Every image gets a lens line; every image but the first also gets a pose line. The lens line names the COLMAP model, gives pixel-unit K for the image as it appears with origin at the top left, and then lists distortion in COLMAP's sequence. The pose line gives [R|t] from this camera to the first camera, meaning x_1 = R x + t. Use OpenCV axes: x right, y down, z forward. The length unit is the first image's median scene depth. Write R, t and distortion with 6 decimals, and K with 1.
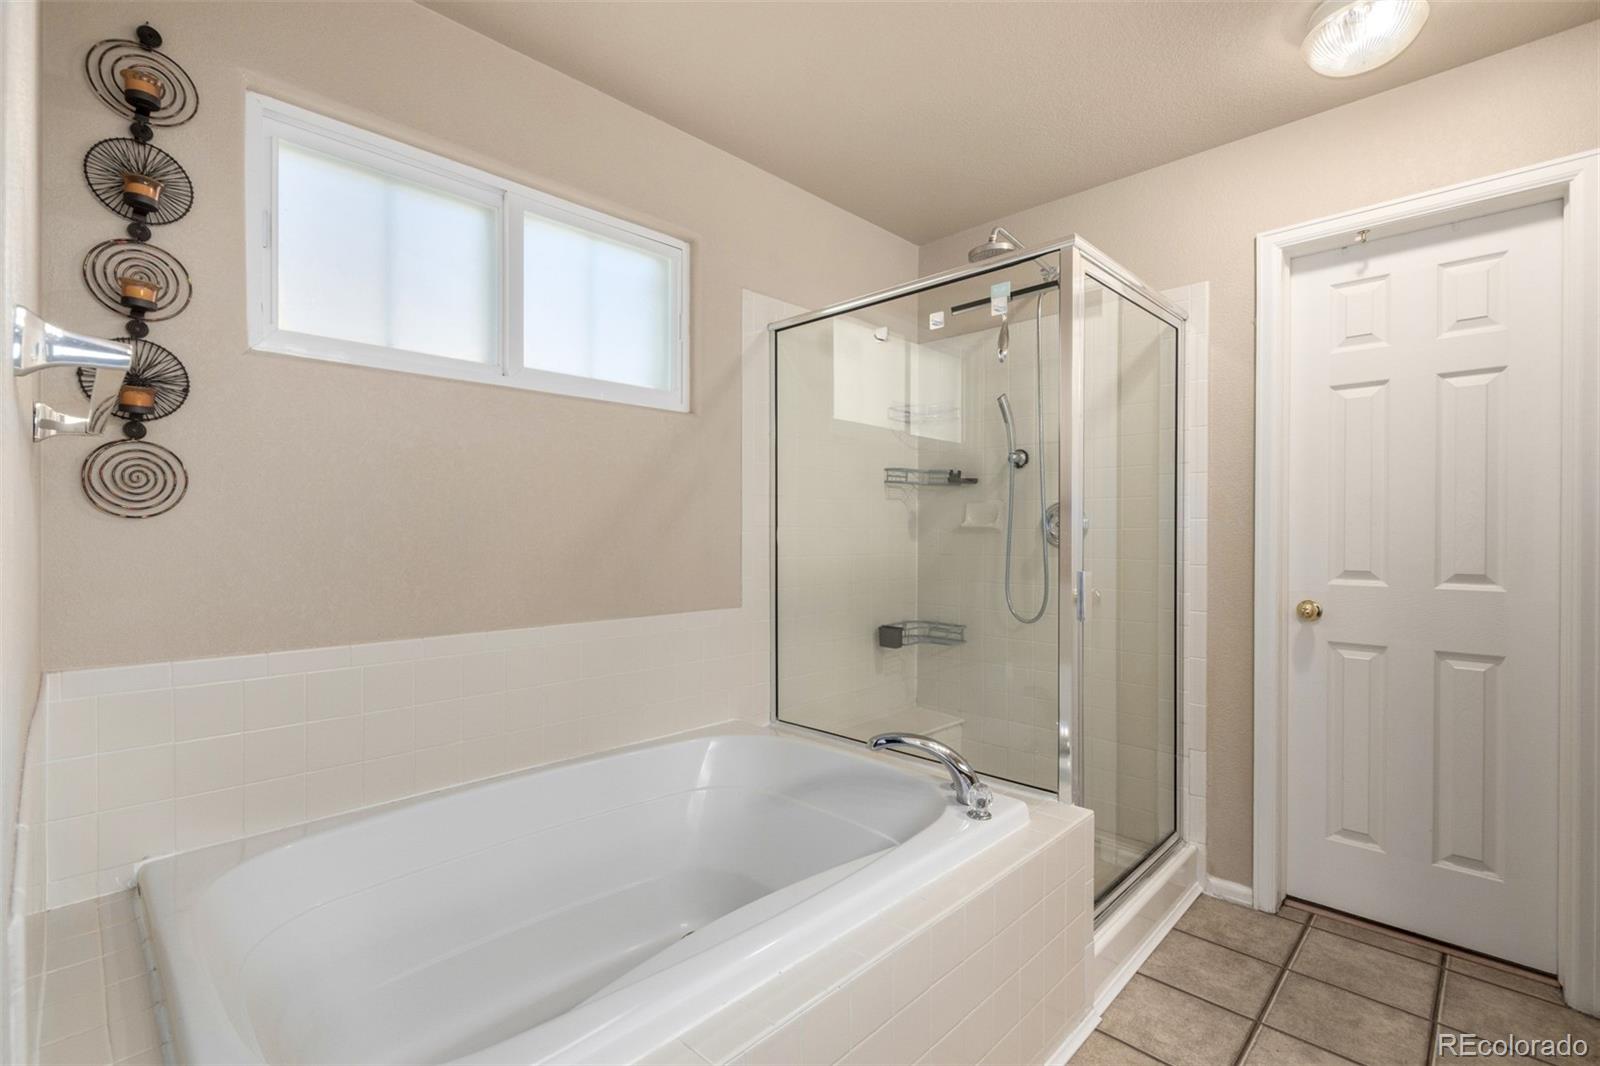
lens RADIAL K [[726.2, 0, 791.5], [0, 726.2, 534.8], [0, 0, 1]] dist [0.001317, -0.000194]
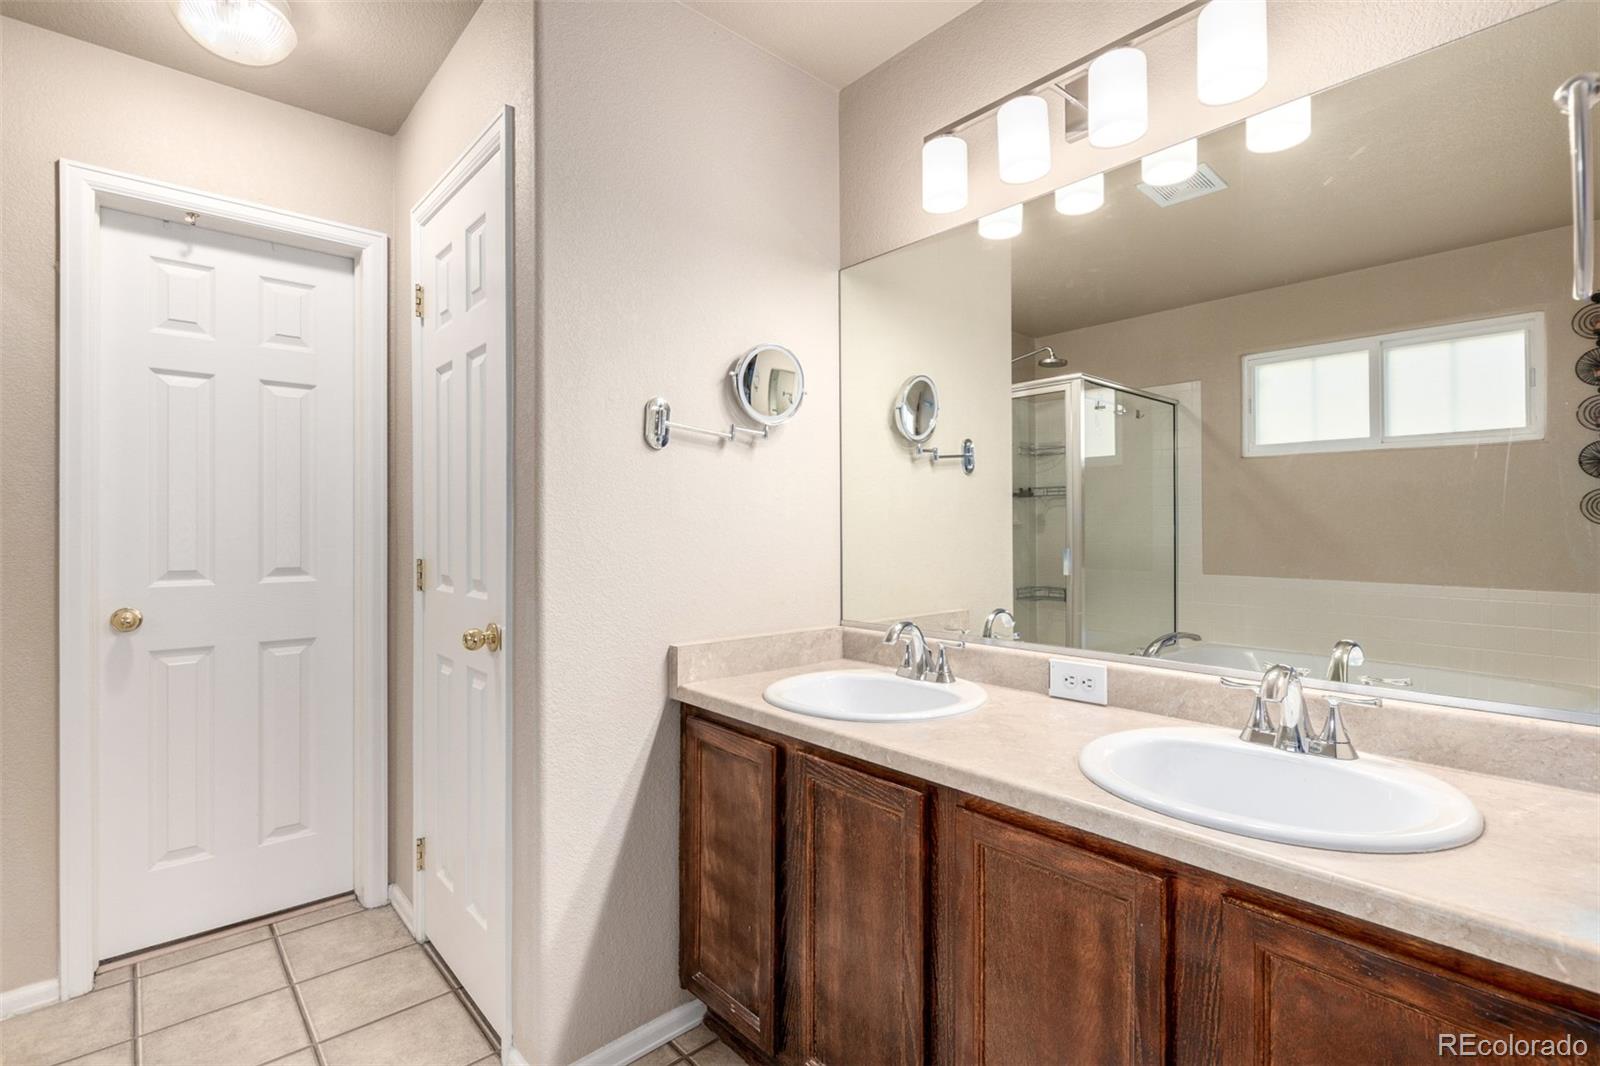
lens RADIAL K [[743.3, 0, 807.4], [0, 743.3, 526.3], [0, 0, 1]] dist [0.003094, -0.003326]
pose [[0.053885, 0.002290, 0.998545, -0.147521], [0.005598, 0.999981, -0.002595, -0.000742], [-0.998531, 0.005730, 0.053871, 0.149523]]
